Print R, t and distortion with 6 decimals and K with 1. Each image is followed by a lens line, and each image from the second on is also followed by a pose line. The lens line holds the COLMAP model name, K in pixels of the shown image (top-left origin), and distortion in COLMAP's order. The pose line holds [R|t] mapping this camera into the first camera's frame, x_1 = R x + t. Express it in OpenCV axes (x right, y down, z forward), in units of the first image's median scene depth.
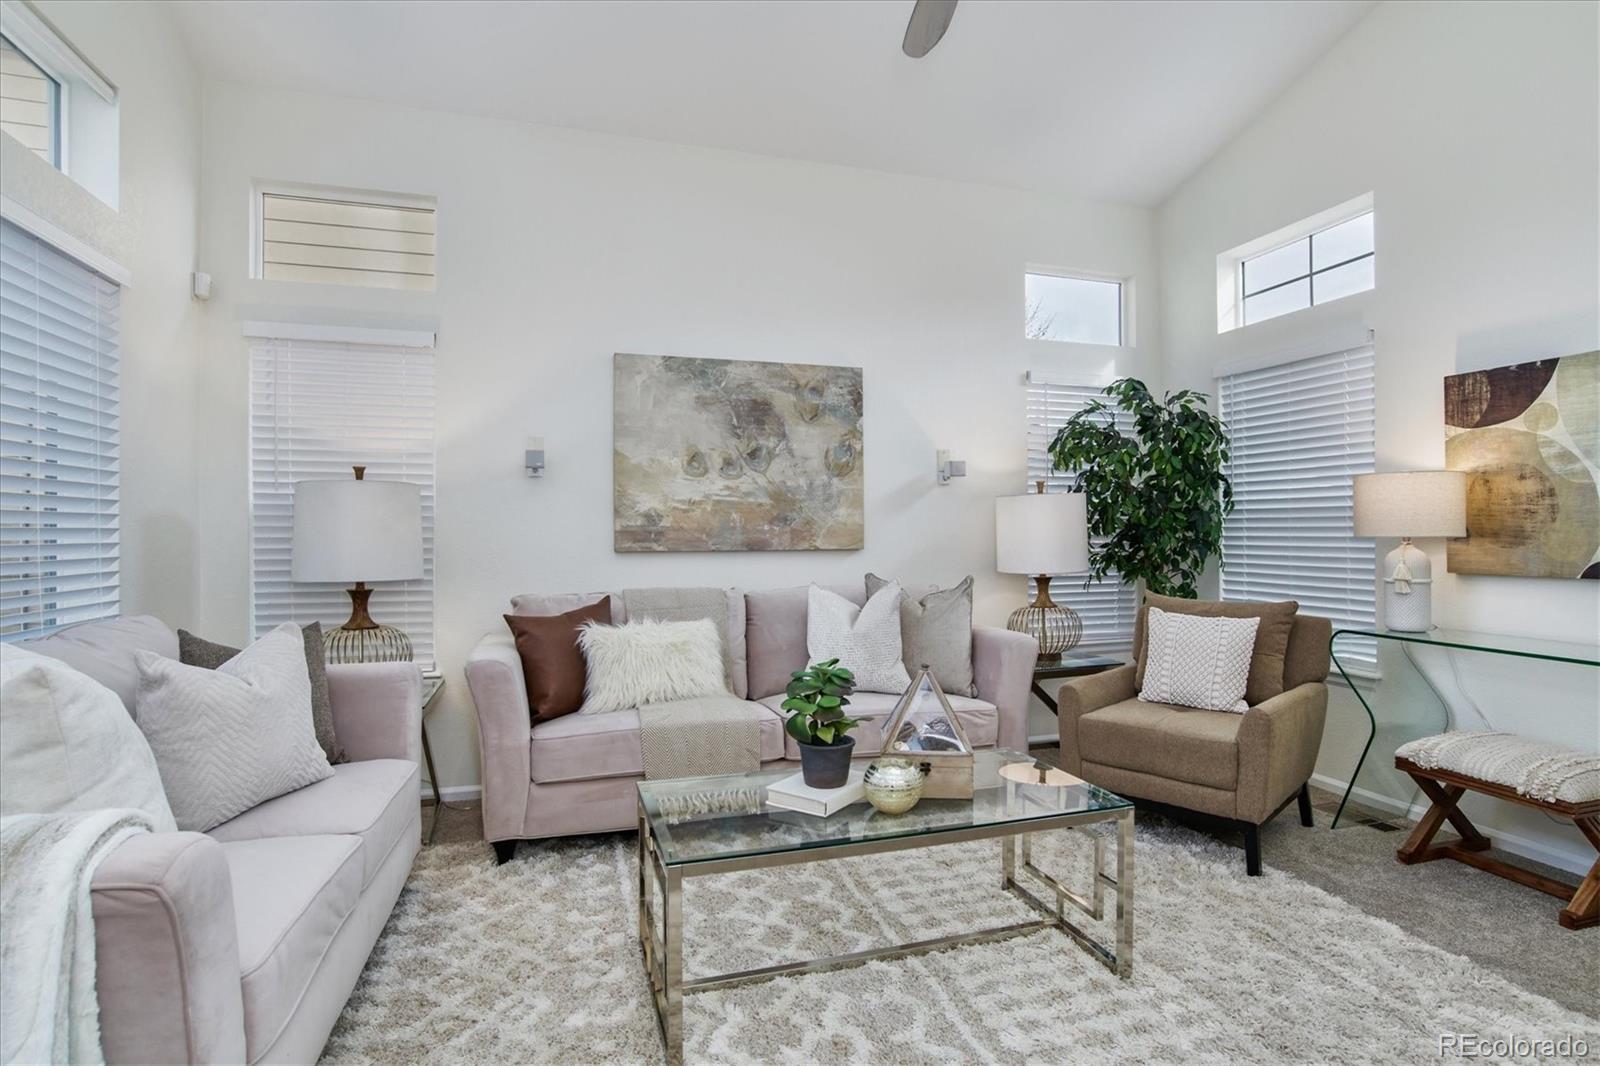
lens RADIAL K [[847.1, 0, 796.4], [0, 847.1, 519.6], [0, 0, 1]] dist [-0.038955, 0.021814]
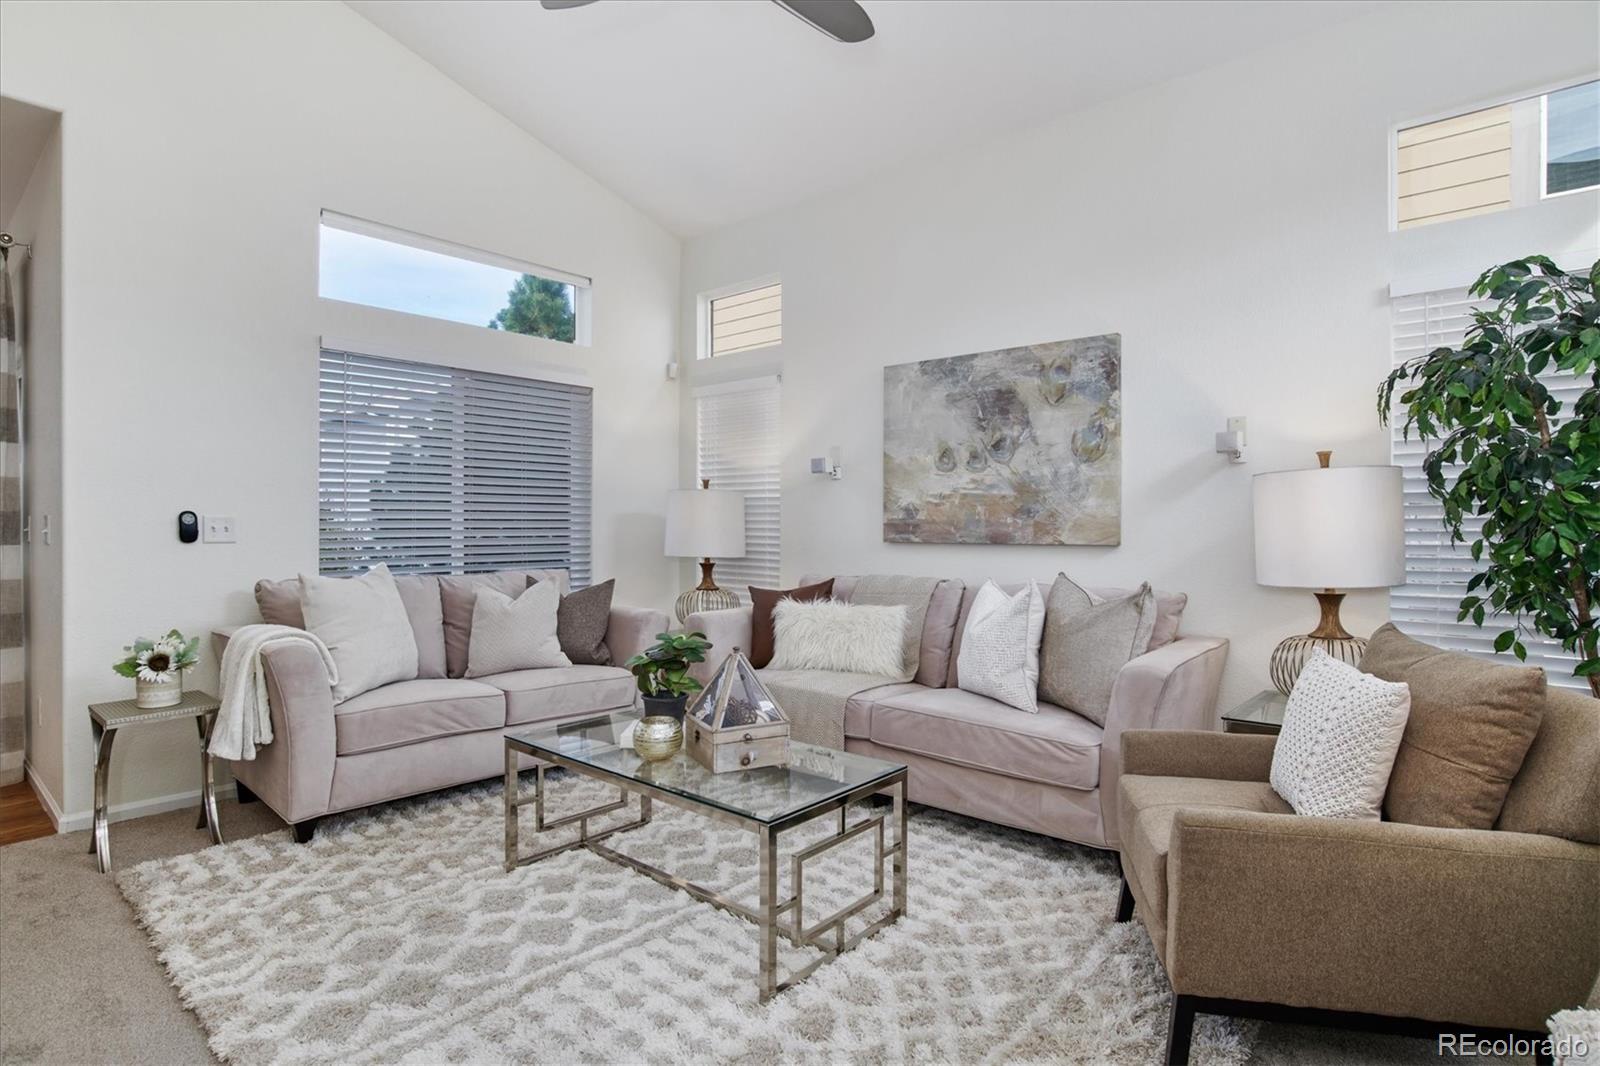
lens RADIAL K [[817.2, 0, 799.7], [0, 817.2, 530.8], [0, 0, 1]] dist [-0.046556, 0.021733]
pose [[0.534655, 0.007867, -0.845034, 0.640054], [0.003982, 0.999922, 0.011828, 0.009553], [0.845061, -0.009688, 0.534582, 0.312540]]
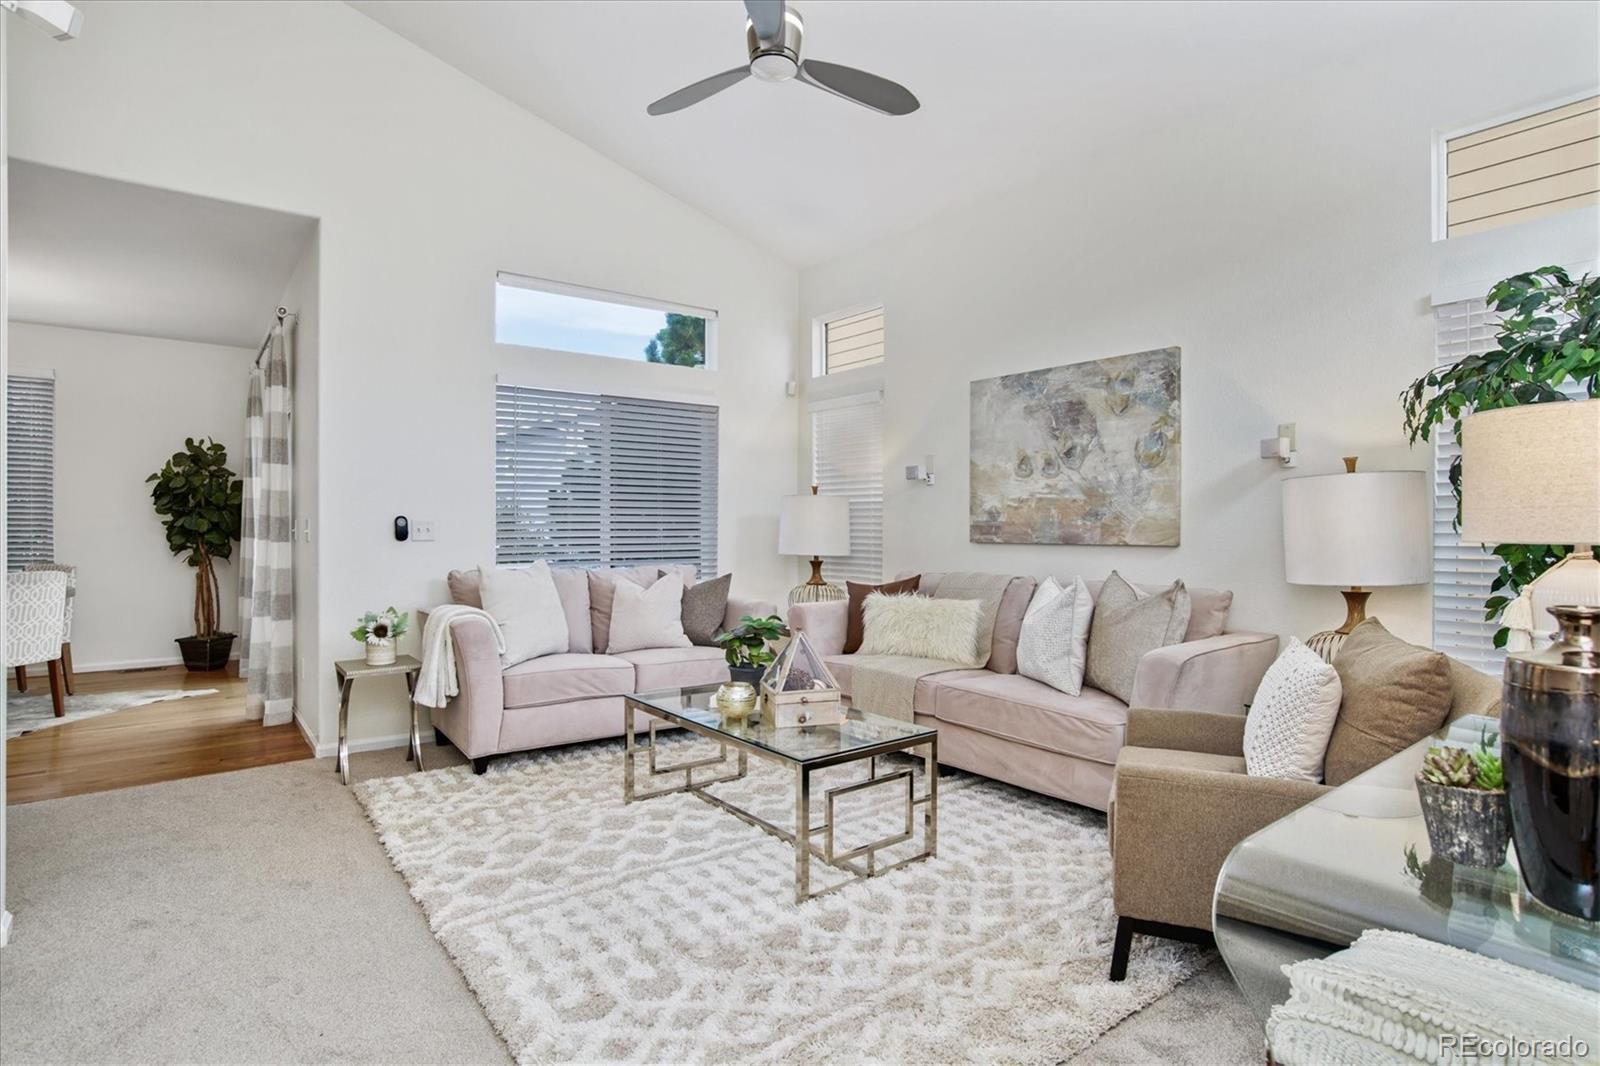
lens RADIAL K [[817.2, 0, 791.7], [0, 817.2, 526.1], [0, 0, 1]] dist [-0.046556, 0.021733]
pose [[0.349175, 0.001827, -0.937056, 0.798863], [0.005274, 0.999978, 0.003916, 0.008345], [0.937043, -0.006310, 0.349158, 0.332330]]
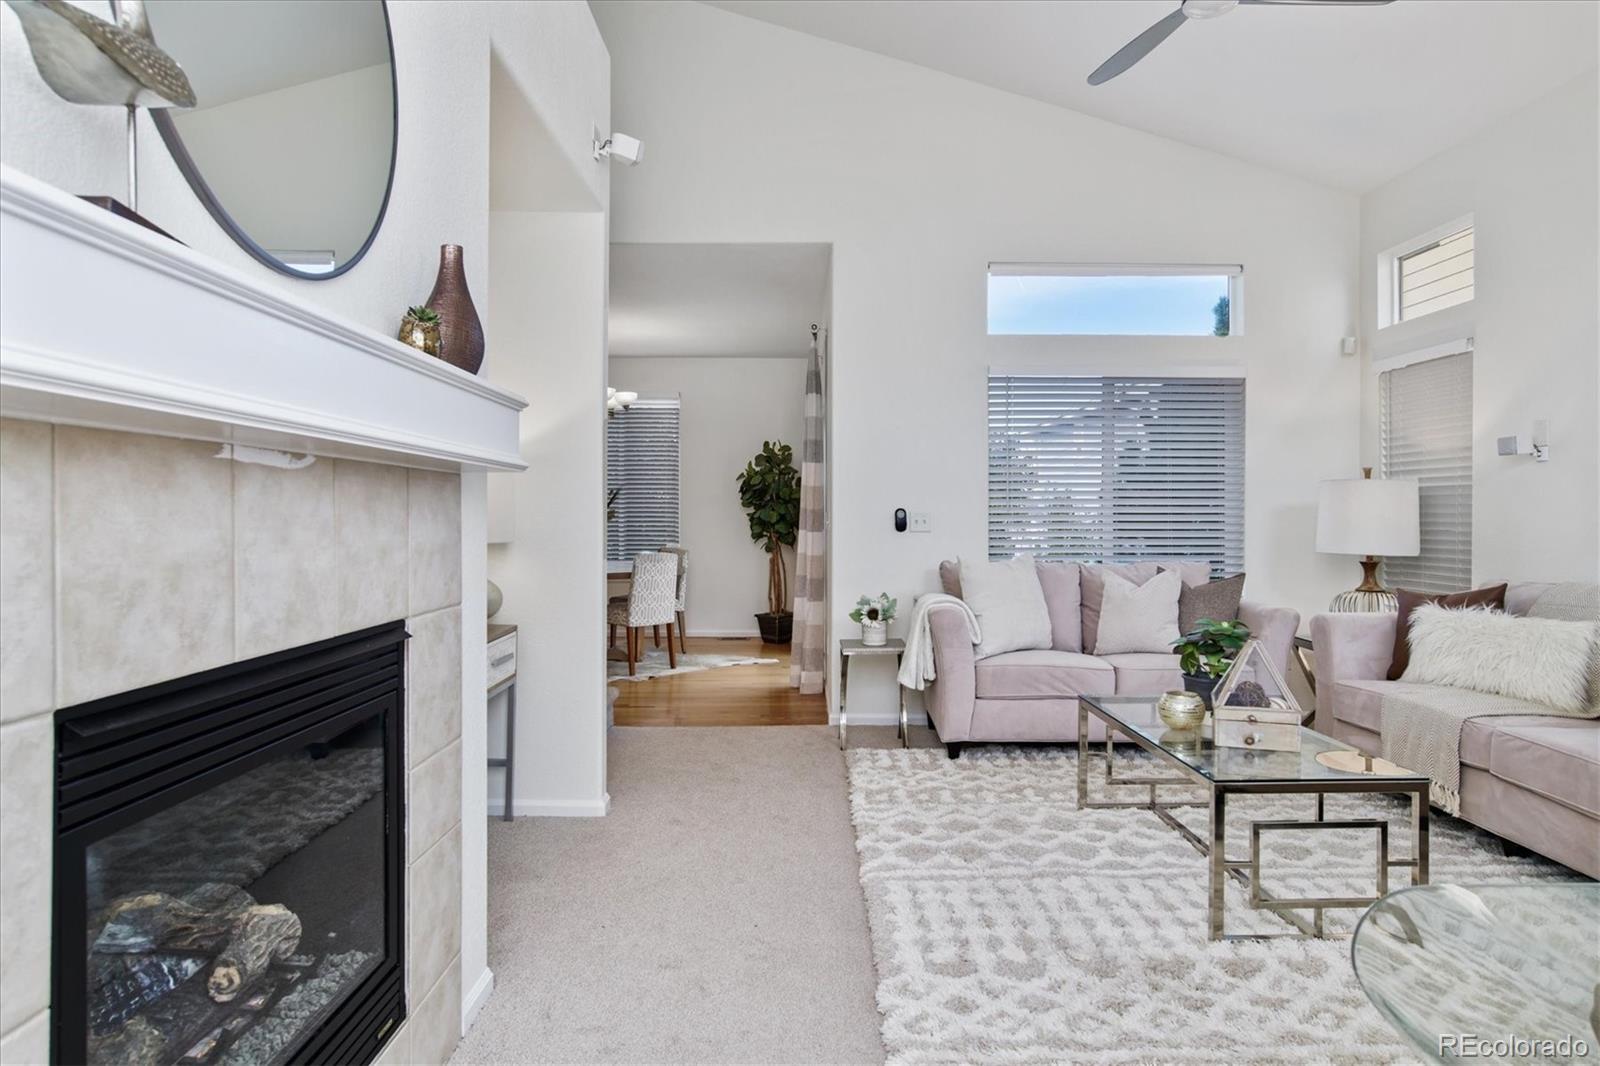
lens RADIAL K [[910.3, 0, 807.4], [0, 910.3, 517.7], [0, 0, 1]] dist [-0.033915, 0.023947]
pose [[-0.277899, 0.002977, -0.960606, 0.890268], [0.006918, 0.999975, 0.001098, 0.006768], [0.960585, -0.006341, -0.277913, 0.459949]]
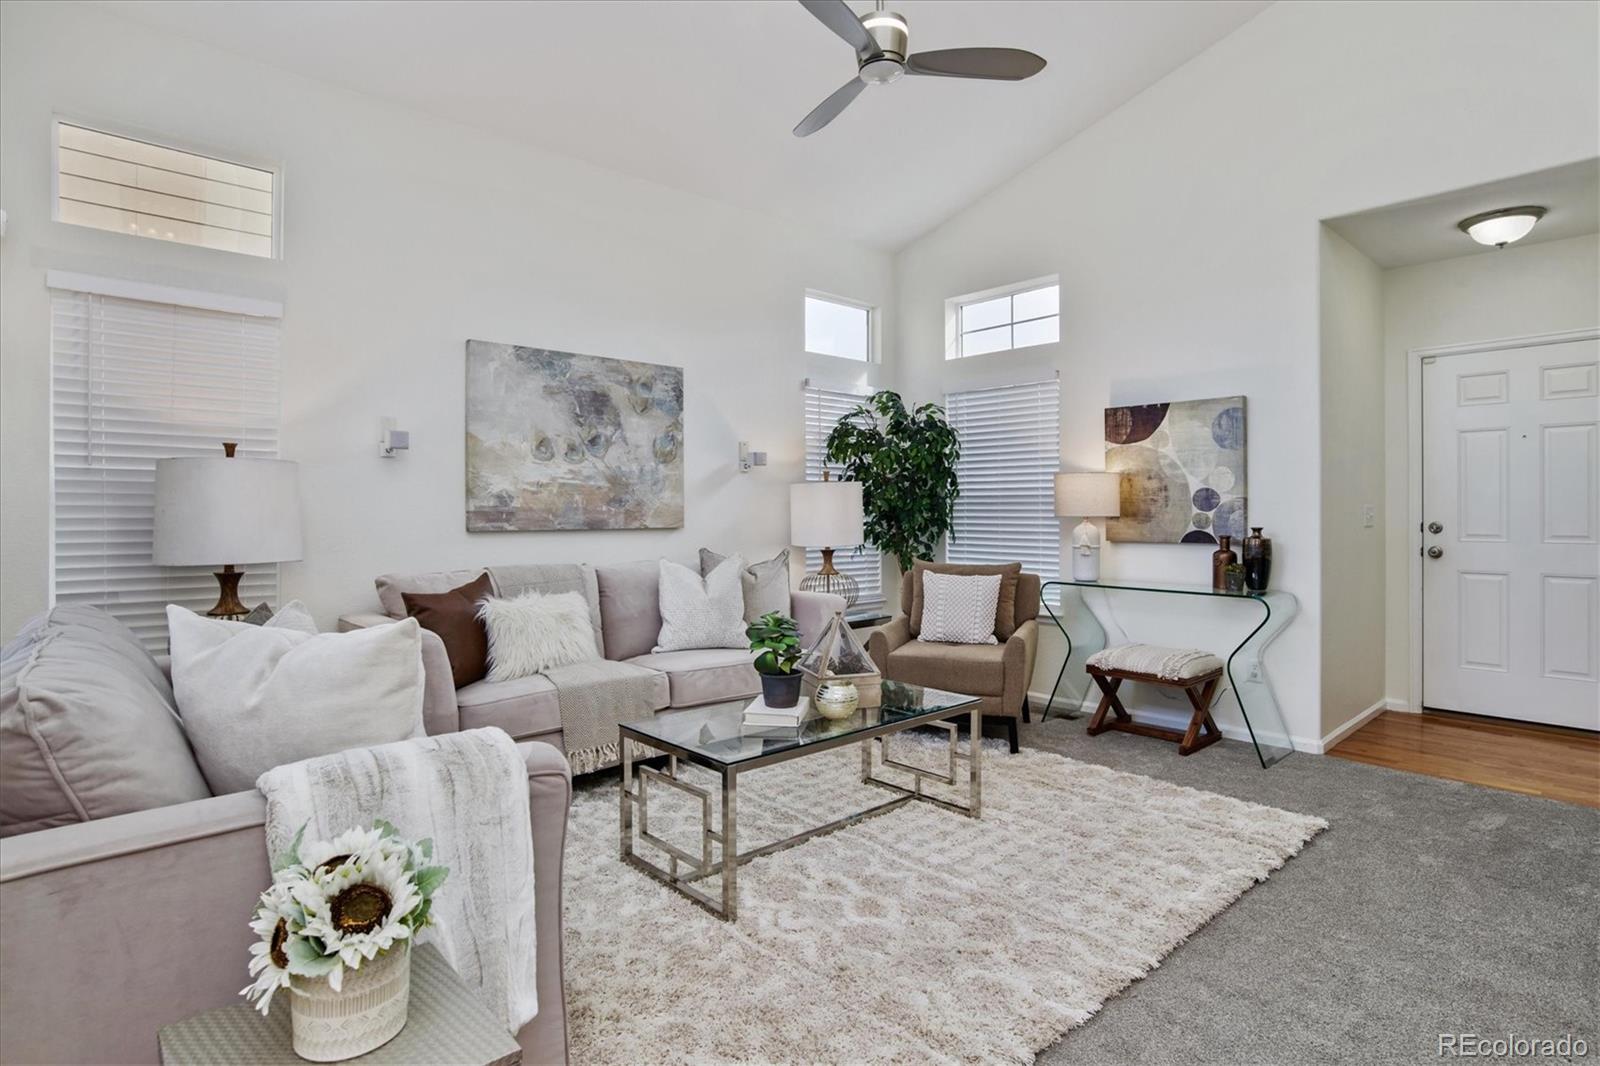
lens RADIAL K [[847.1, 0, 793.1], [0, 847.1, 521.1], [0, 0, 1]] dist [-0.038955, 0.021814]
pose [[0.908674, -0.002622, 0.417499, -0.280169], [-0.007590, 0.999711, 0.022797, -0.001050], [-0.417438, -0.023884, 0.908391, -0.103028]]
